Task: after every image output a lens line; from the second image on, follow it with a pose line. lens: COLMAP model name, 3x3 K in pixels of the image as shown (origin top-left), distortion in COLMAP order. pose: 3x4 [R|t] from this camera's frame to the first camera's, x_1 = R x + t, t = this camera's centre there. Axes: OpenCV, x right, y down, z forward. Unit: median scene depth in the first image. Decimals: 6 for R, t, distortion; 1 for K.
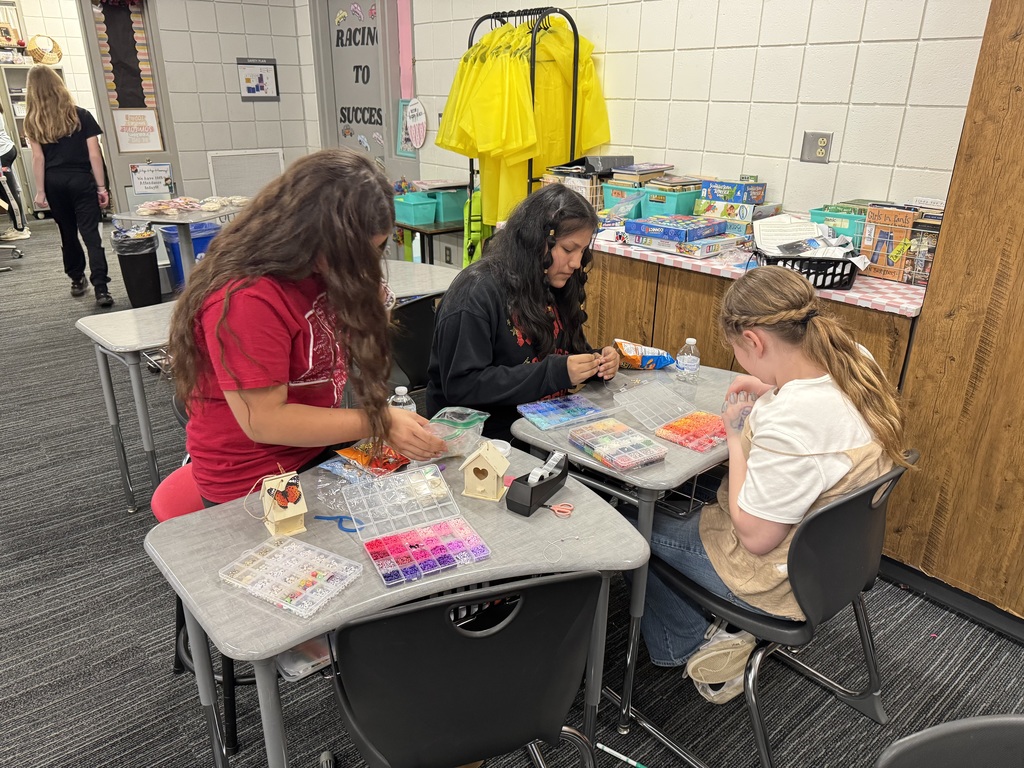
lens RADIAL K [[725.9, 0, 512.0], [0, 725.9, 384.0], [0, 0, 1]] dist [0.003372, -0.032502]
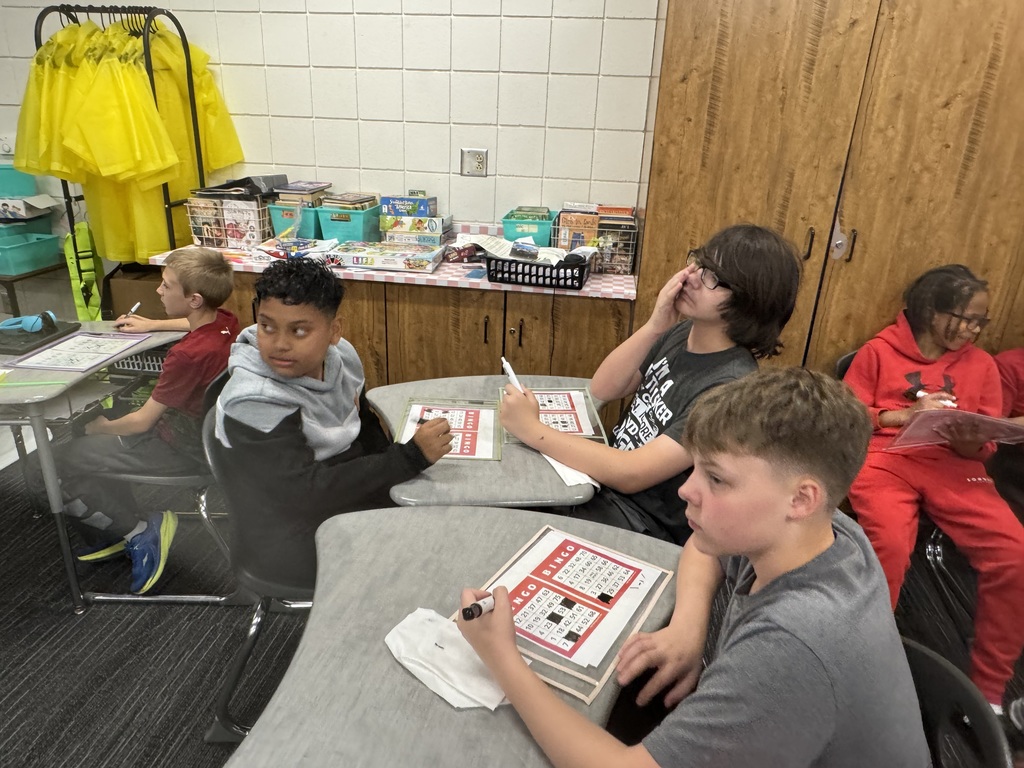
lens RADIAL K [[685.5, 0, 512.0], [0, 685.5, 384.0], [0, 0, 1]] dist [-0.008955, -0.002216]
pose [[0.760923, -0.215493, 0.612012, -0.229619], [0.210942, 0.974158, 0.080741, -0.056531], [-0.613596, 0.067661, 0.786716, 0.127694]]
